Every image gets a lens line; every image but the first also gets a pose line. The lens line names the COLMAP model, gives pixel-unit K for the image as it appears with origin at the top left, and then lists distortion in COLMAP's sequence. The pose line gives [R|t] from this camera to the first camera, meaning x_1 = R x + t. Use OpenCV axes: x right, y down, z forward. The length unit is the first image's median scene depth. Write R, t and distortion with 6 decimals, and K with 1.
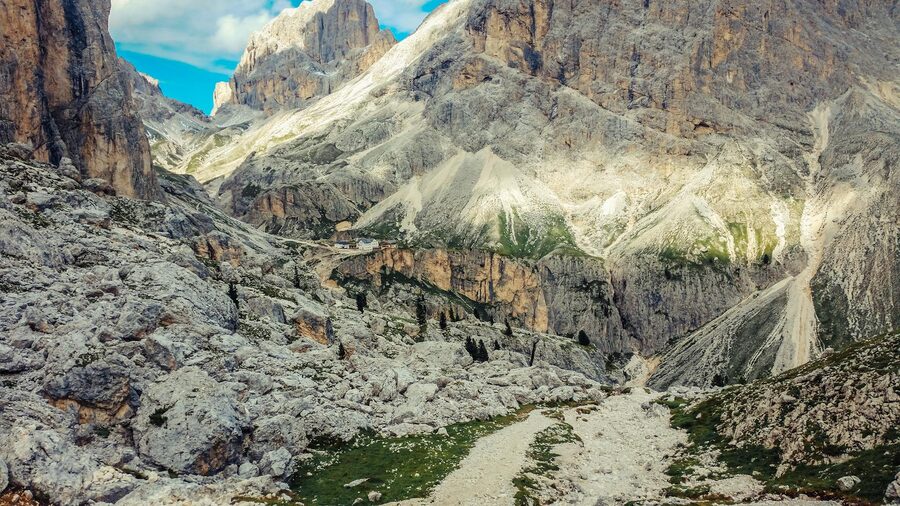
lens RADIAL K [[693.6, 0, 437.9], [0, 693.6, 247.7], [0, 0, 1]] dist [0.147436, -0.319296]
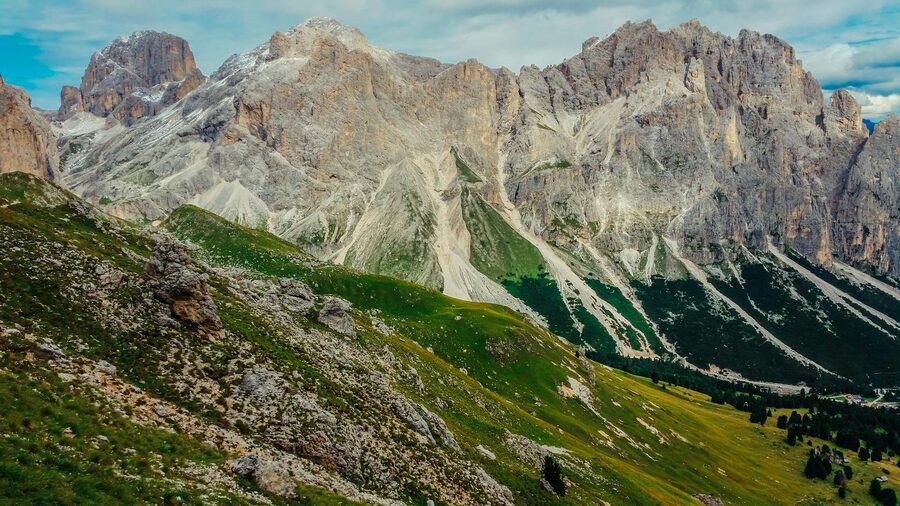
lens RADIAL K [[693.6, 0, 437.9], [0, 693.6, 247.7], [0, 0, 1]] dist [0.147436, -0.319296]
pose [[0.979515, -0.015548, 0.200772, 0.349636], [0.002364, 0.997834, 0.065740, -0.129874], [-0.201359, -0.063918, 0.977430, -1.599429]]
